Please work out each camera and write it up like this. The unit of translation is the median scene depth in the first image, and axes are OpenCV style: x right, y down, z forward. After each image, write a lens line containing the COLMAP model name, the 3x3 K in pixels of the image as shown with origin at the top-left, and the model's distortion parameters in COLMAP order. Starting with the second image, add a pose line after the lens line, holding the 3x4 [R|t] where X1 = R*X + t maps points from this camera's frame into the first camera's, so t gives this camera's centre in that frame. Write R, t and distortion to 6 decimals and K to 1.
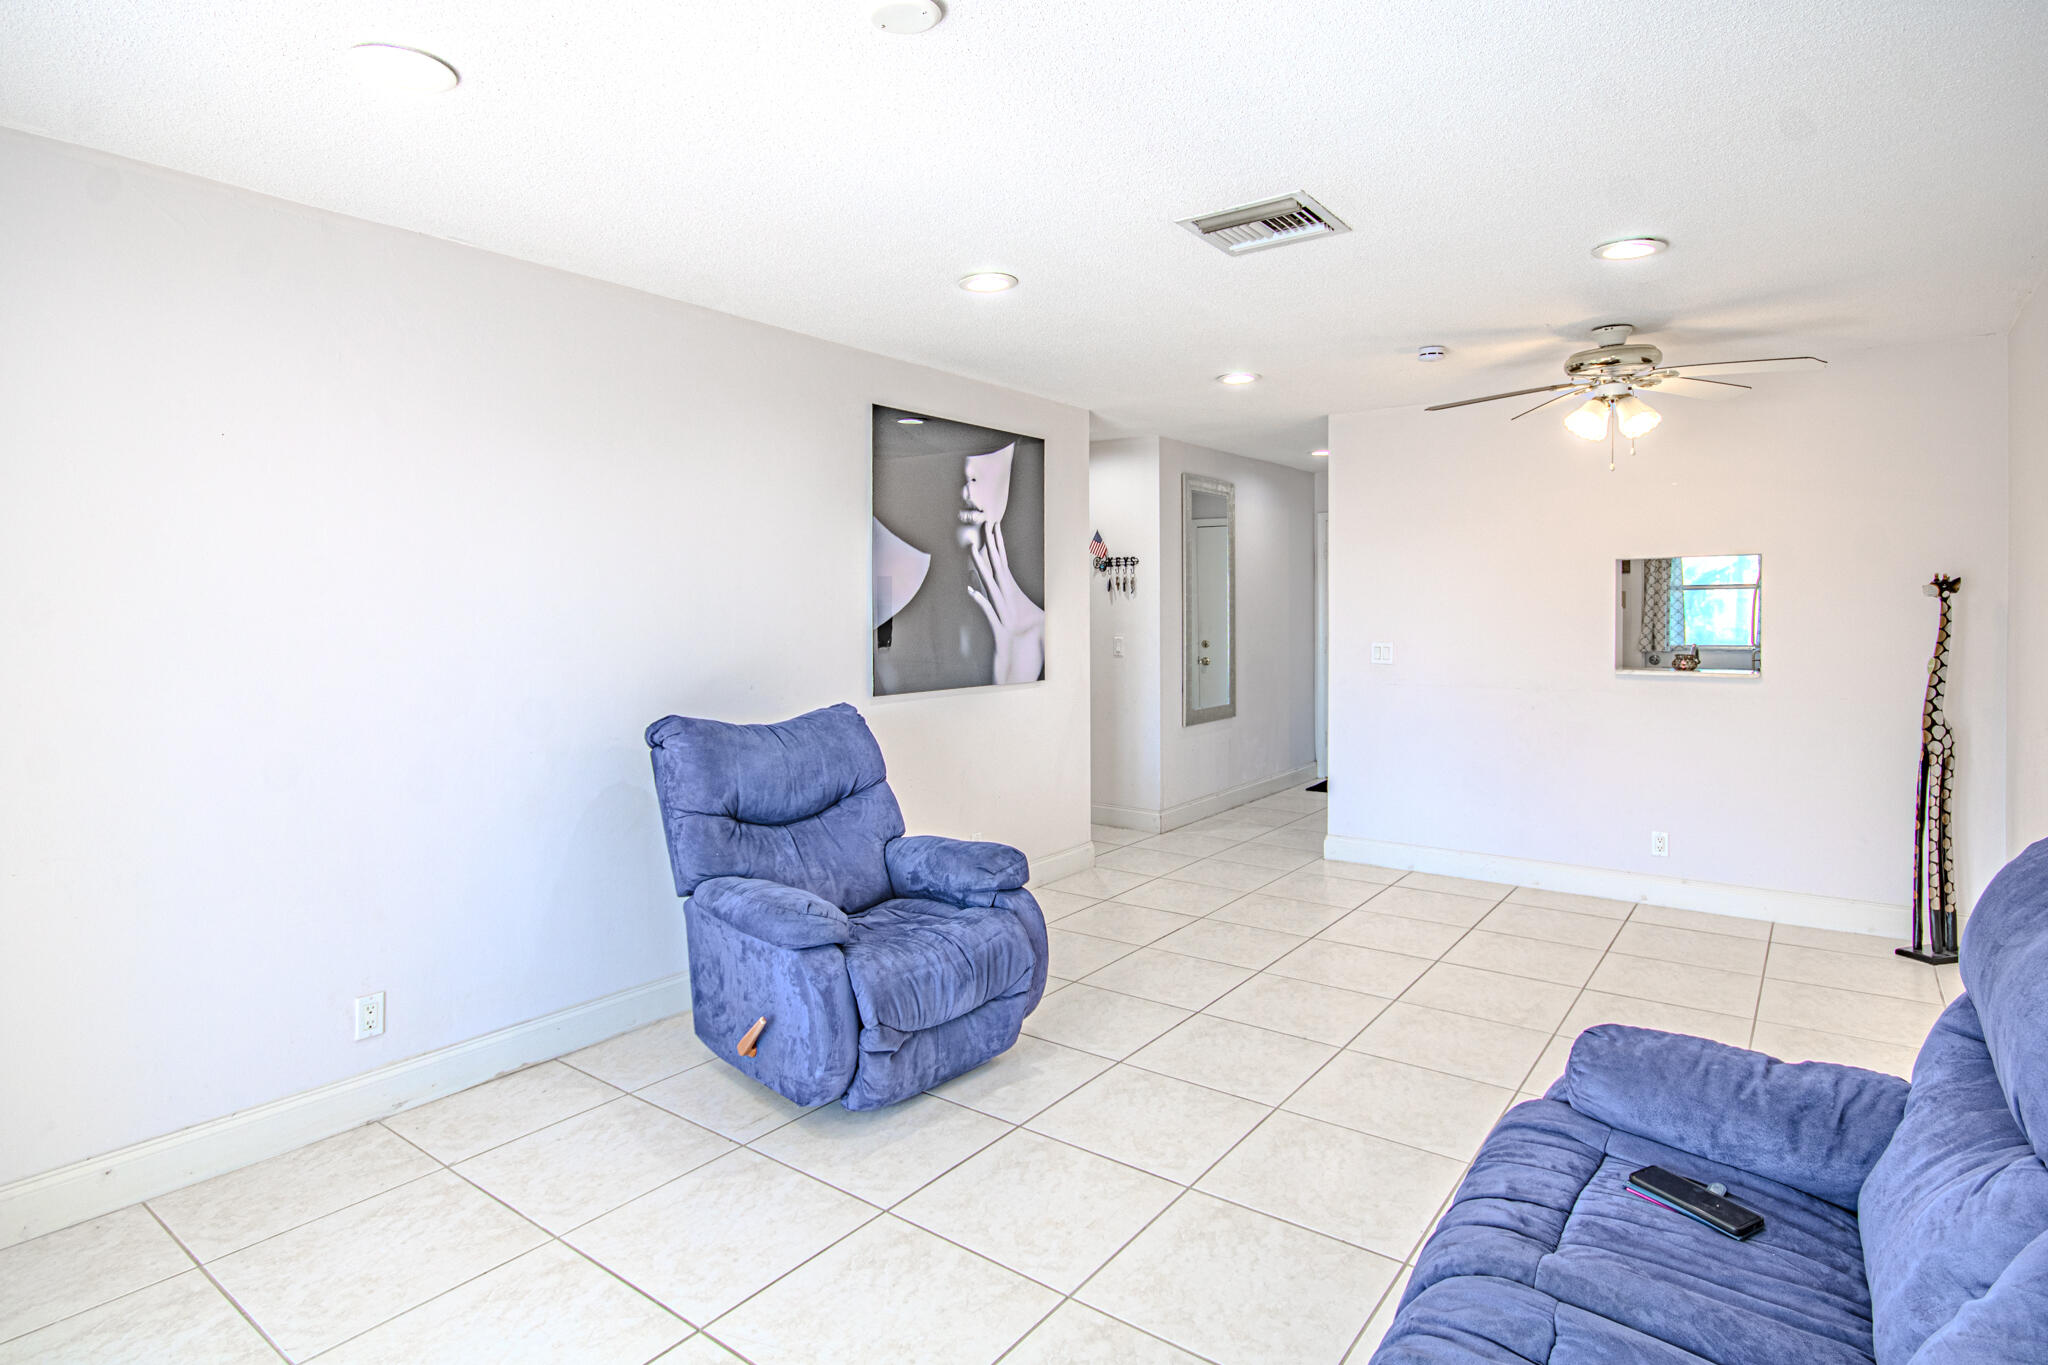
lens RADIAL K [[1066.7, 0, 1023.9], [0, 1066.7, 614.6], [0, 0, 1]] dist [0.000115, 0.000251]
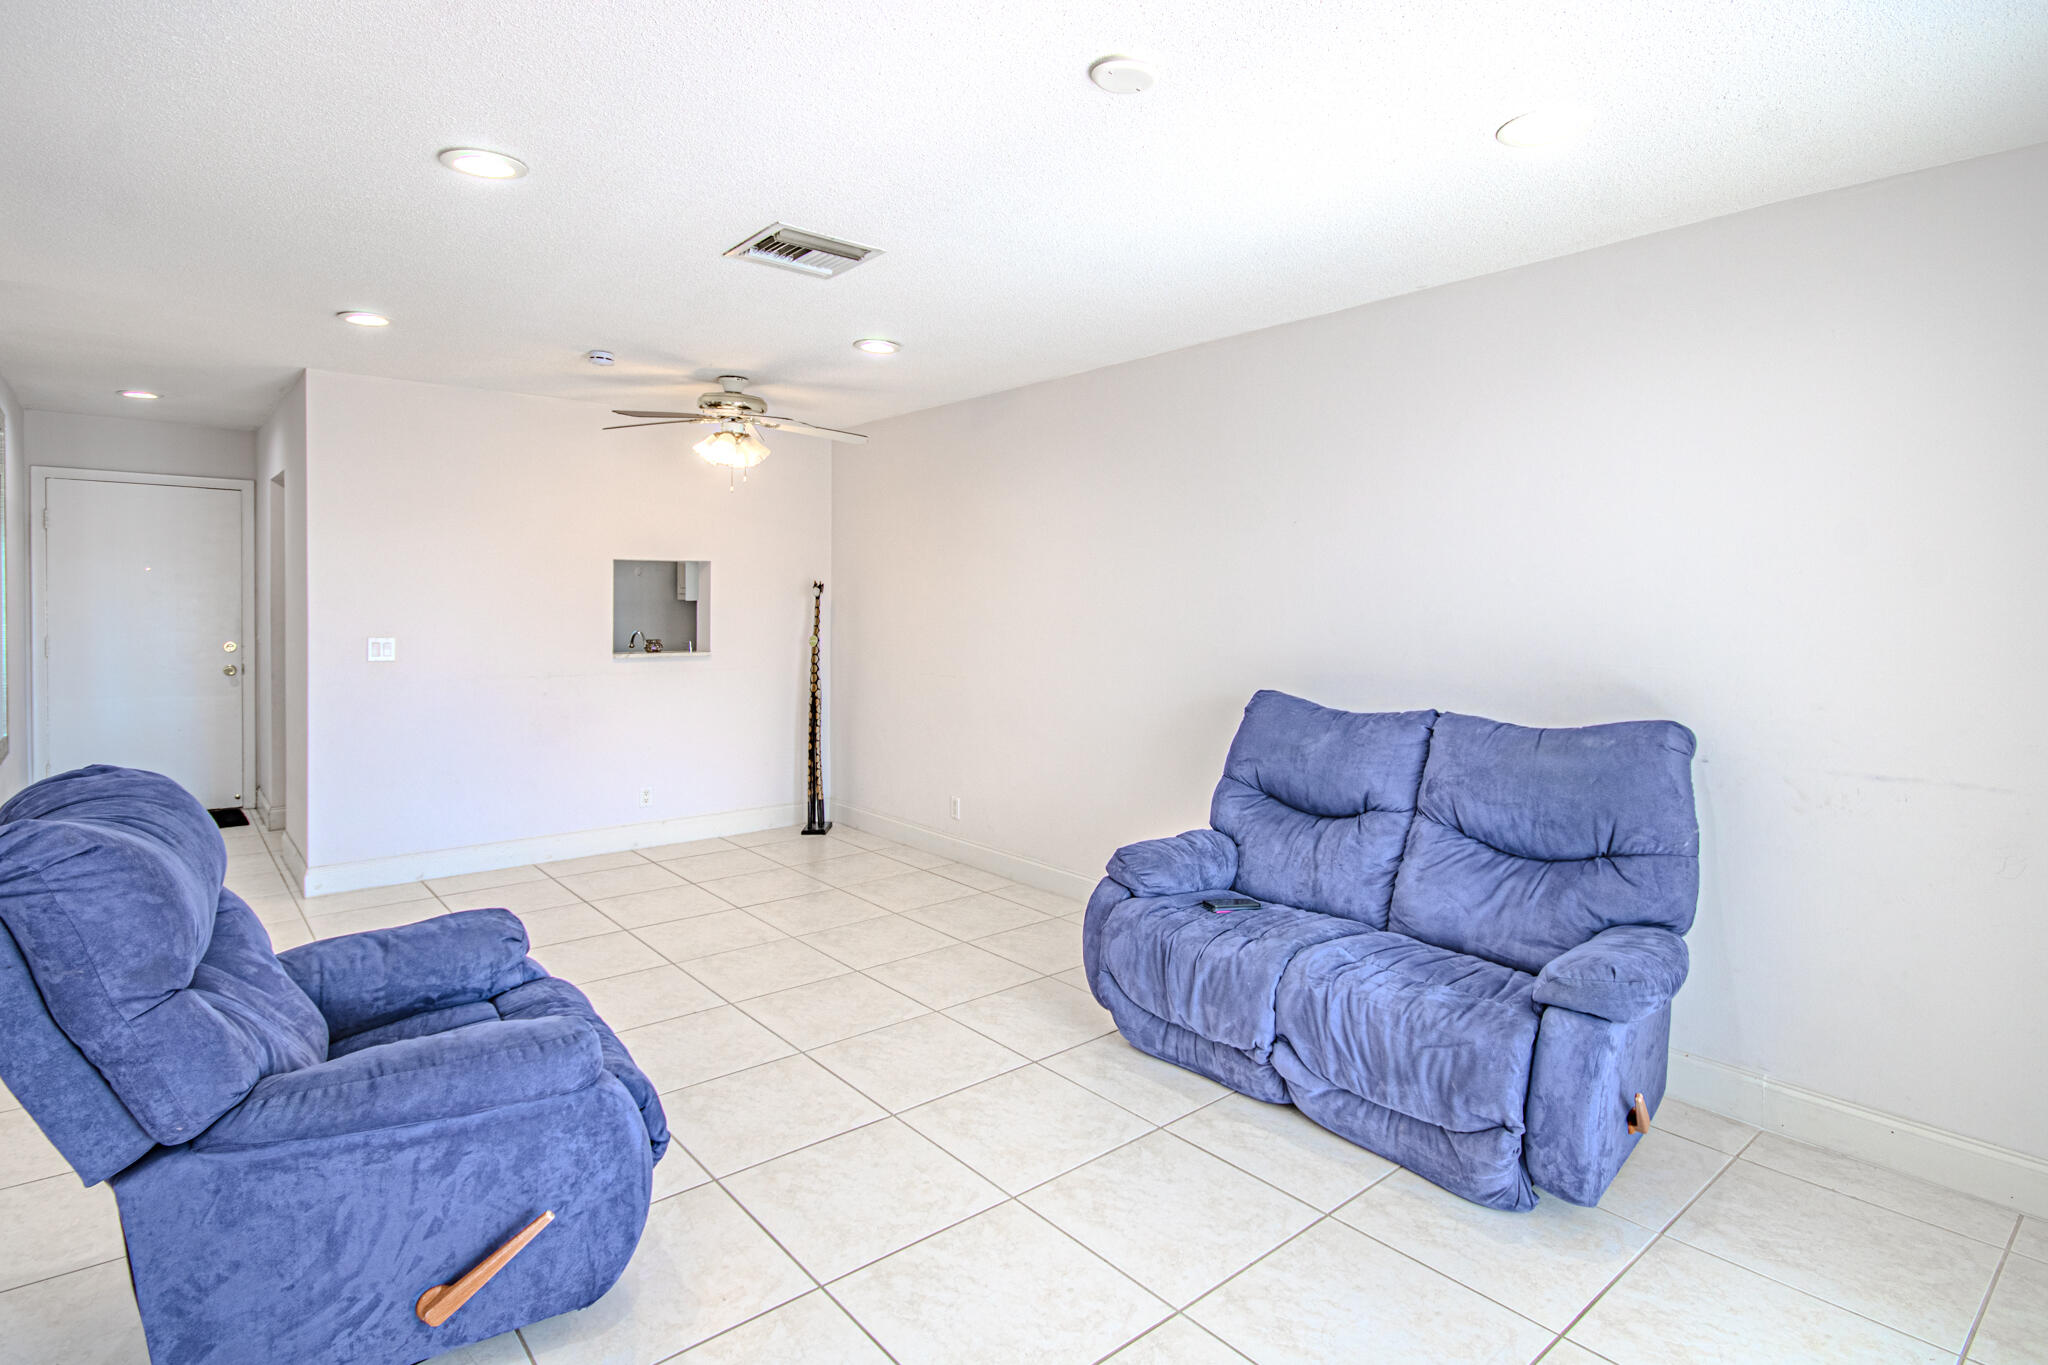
lens RADIAL K [[1001.4, 0, 1050.3], [0, 1001.4, 635.6], [0, 0, 1]] dist [0.001436, 0.000773]
pose [[0.243360, -0.028349, 0.969522, -0.440103], [0.000628, 0.999577, 0.029070, -0.000853], [-0.969936, -0.006466, 0.243274, 0.313049]]
